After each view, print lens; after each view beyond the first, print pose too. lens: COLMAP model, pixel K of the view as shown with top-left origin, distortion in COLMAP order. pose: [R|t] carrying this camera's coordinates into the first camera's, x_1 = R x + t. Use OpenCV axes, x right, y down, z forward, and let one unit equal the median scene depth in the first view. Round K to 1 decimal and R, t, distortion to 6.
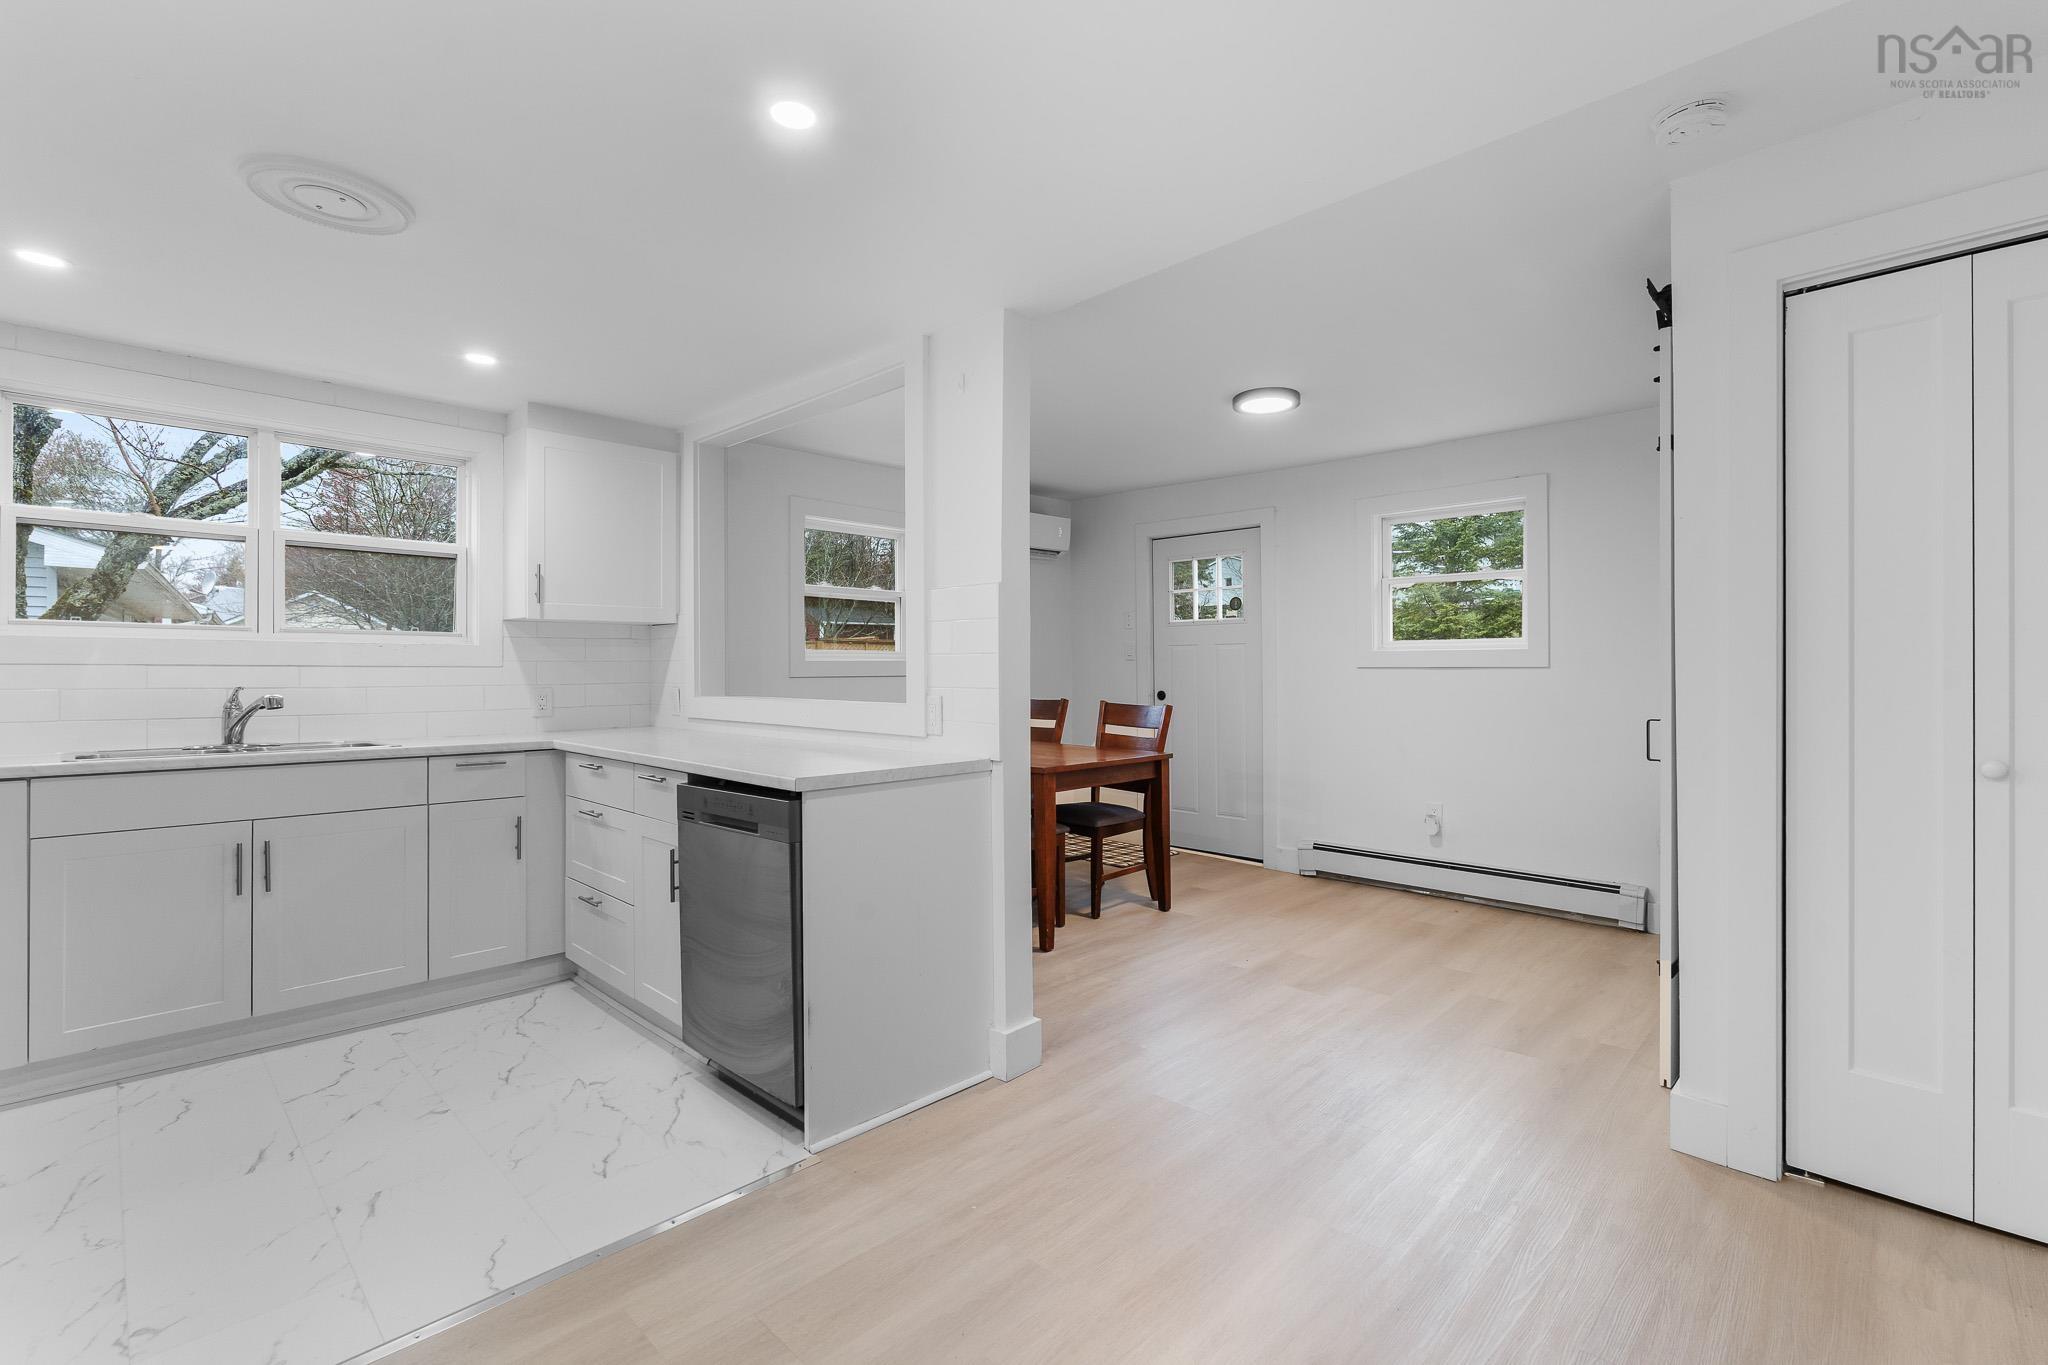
lens RADIAL K [[899.2, 0, 1014.7], [0, 899.2, 668.8], [0, 0, 1]] dist [-0.009483, 0.001679]
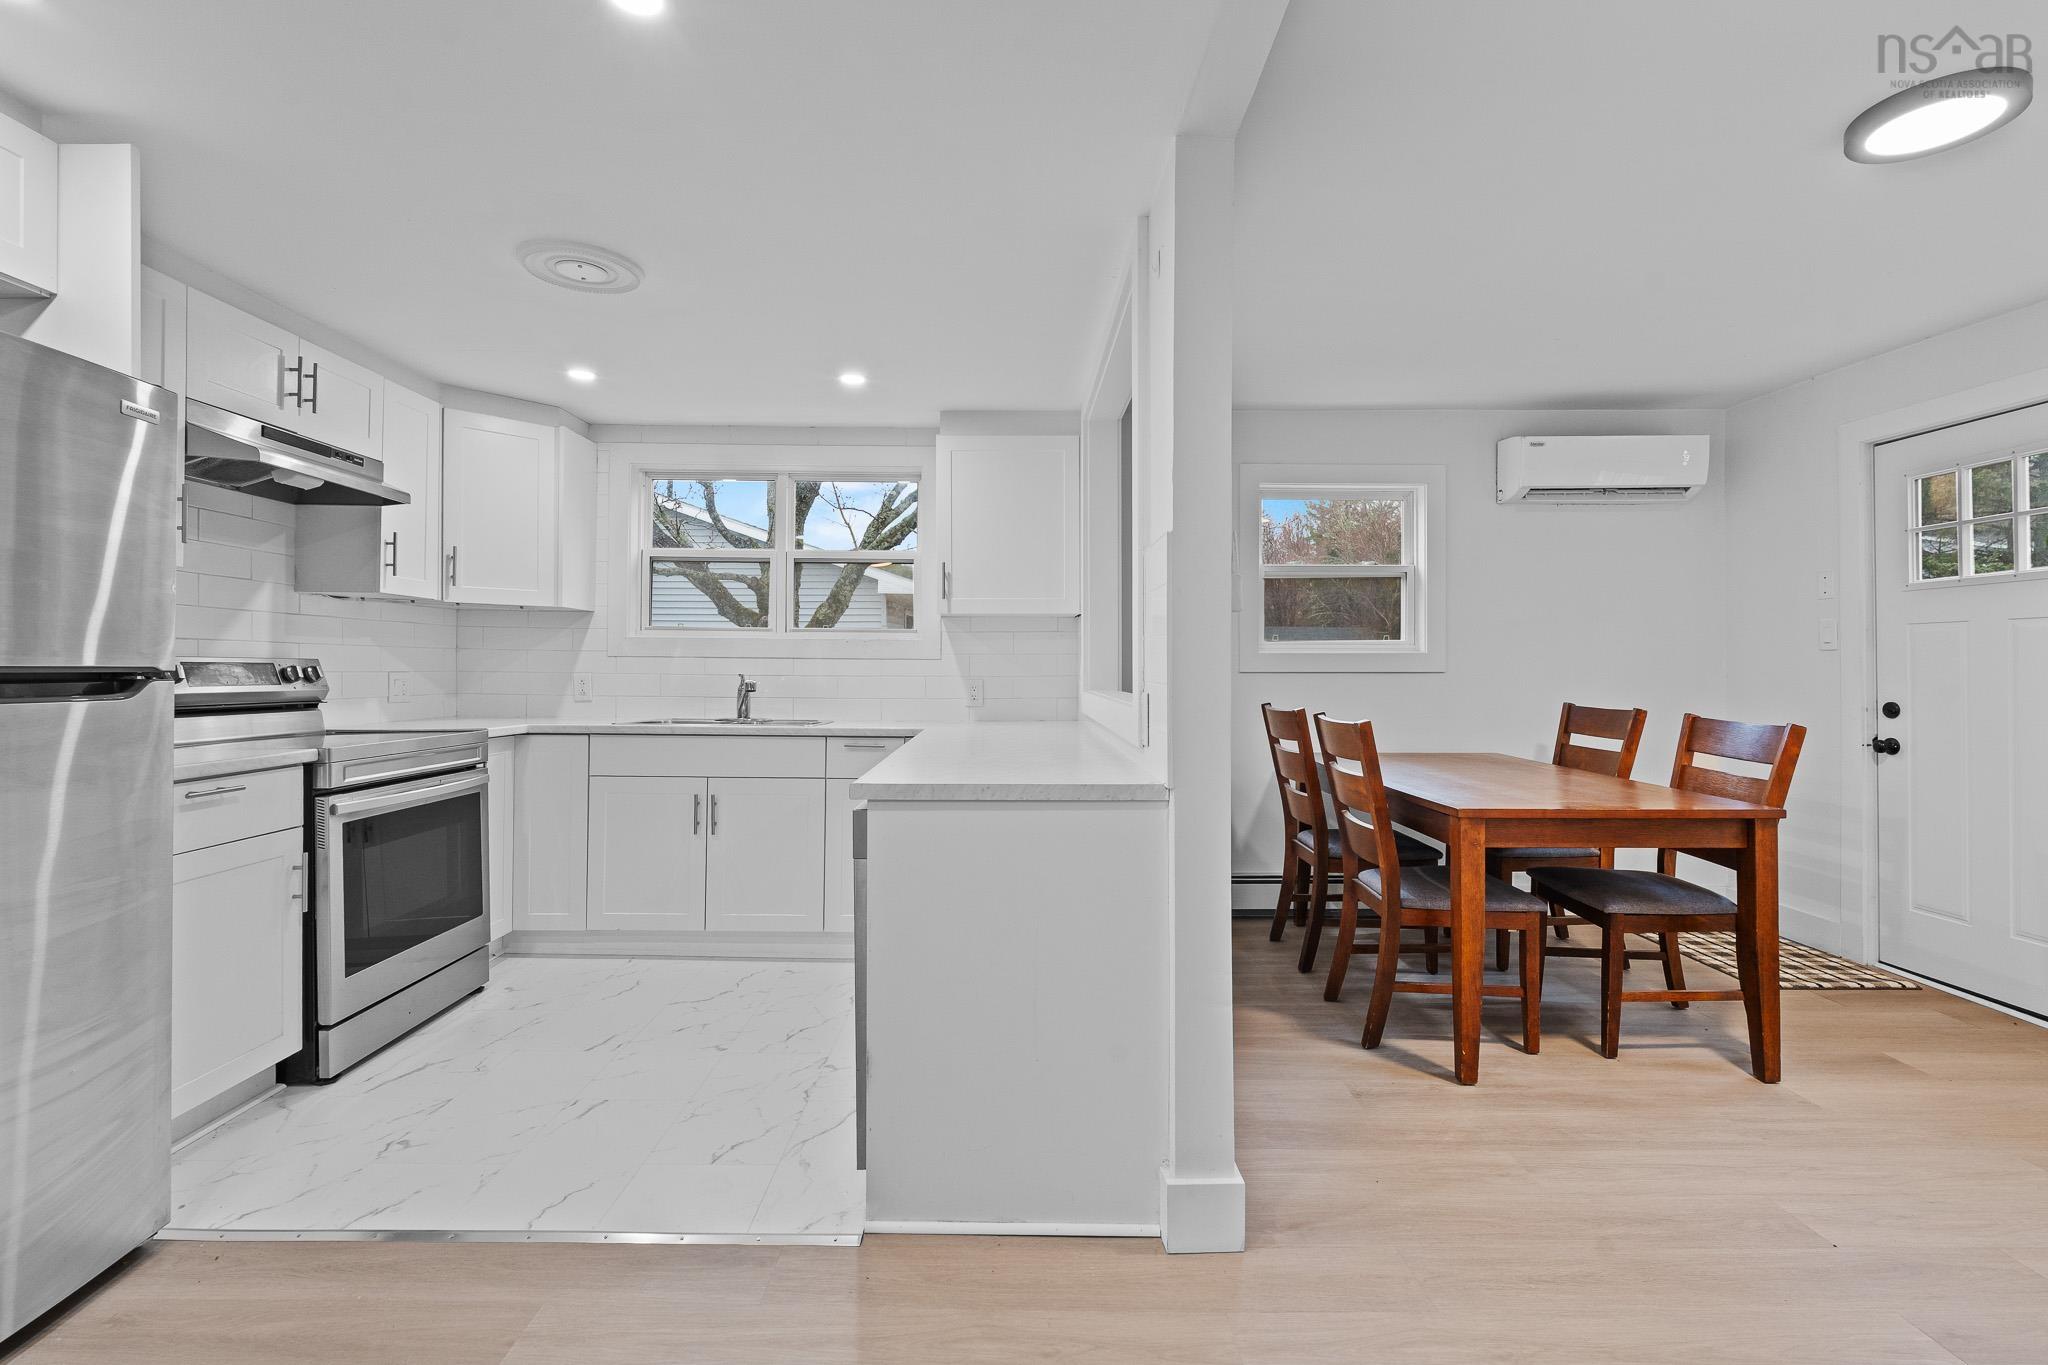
lens RADIAL K [[899.2, 0, 1014.4], [0, 899.2, 668.0], [0, 0, 1]] dist [-0.009483, 0.001679]
pose [[0.705258, 0.004504, -0.708936, 0.226815], [-0.004343, 0.999989, 0.002032, 0.004953], [0.708937, 0.001646, 0.705270, 0.246744]]
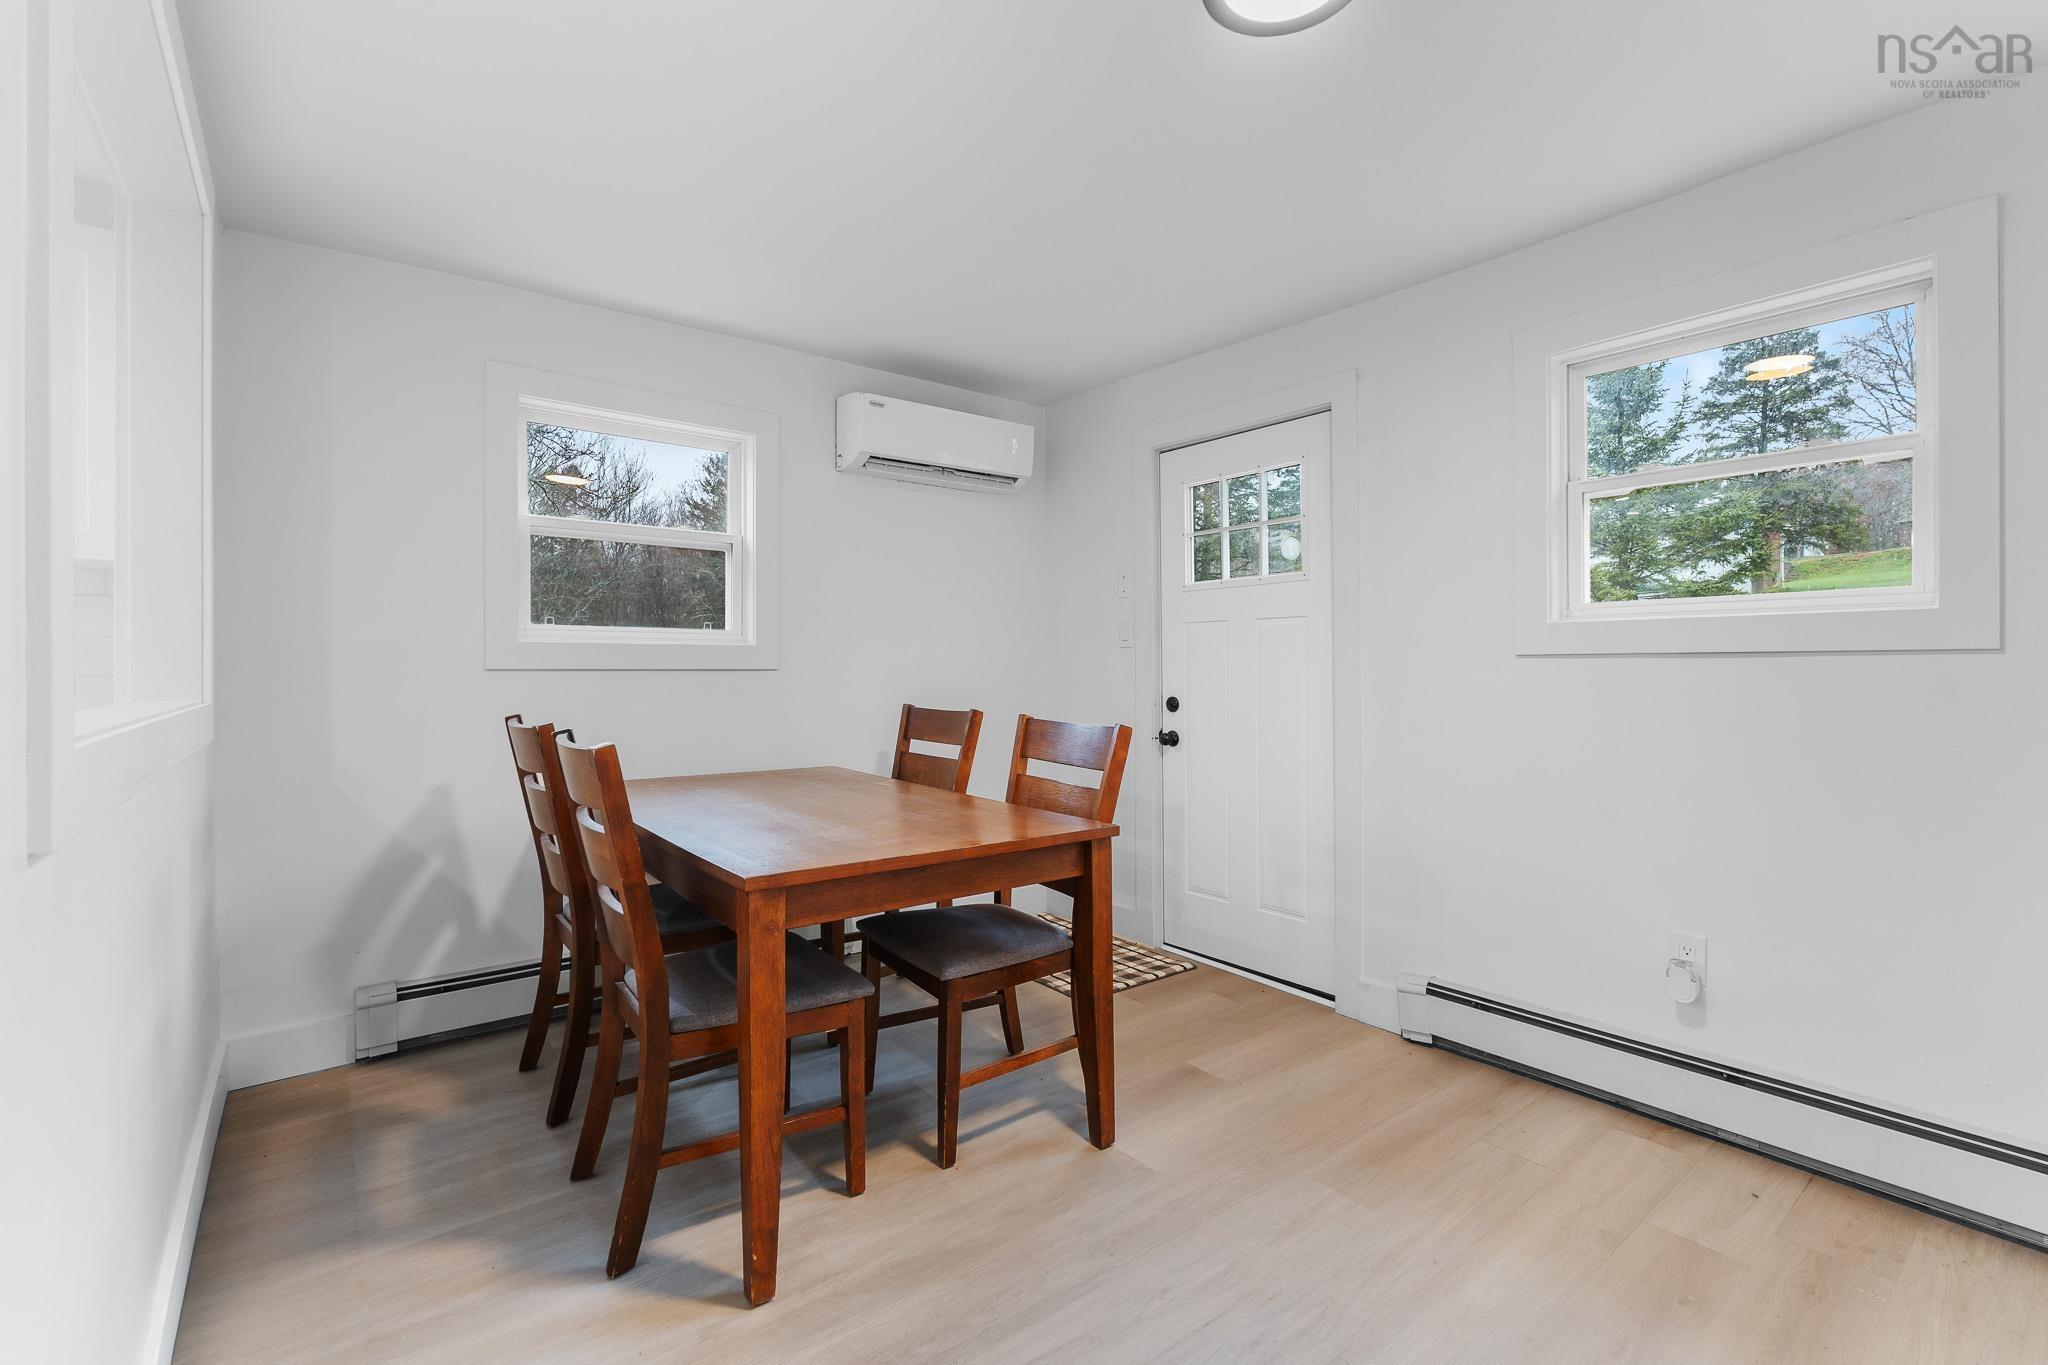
lens RADIAL K [[899.2, 0, 1013.8], [0, 899.2, 666.1], [0, 0, 1]] dist [-0.009483, 0.001679]
pose [[0.991373, 0.003511, -0.131027, 0.178757], [-0.004373, 0.999971, -0.006290, 0.010375], [0.131001, 0.006809, 0.991359, 0.495320]]
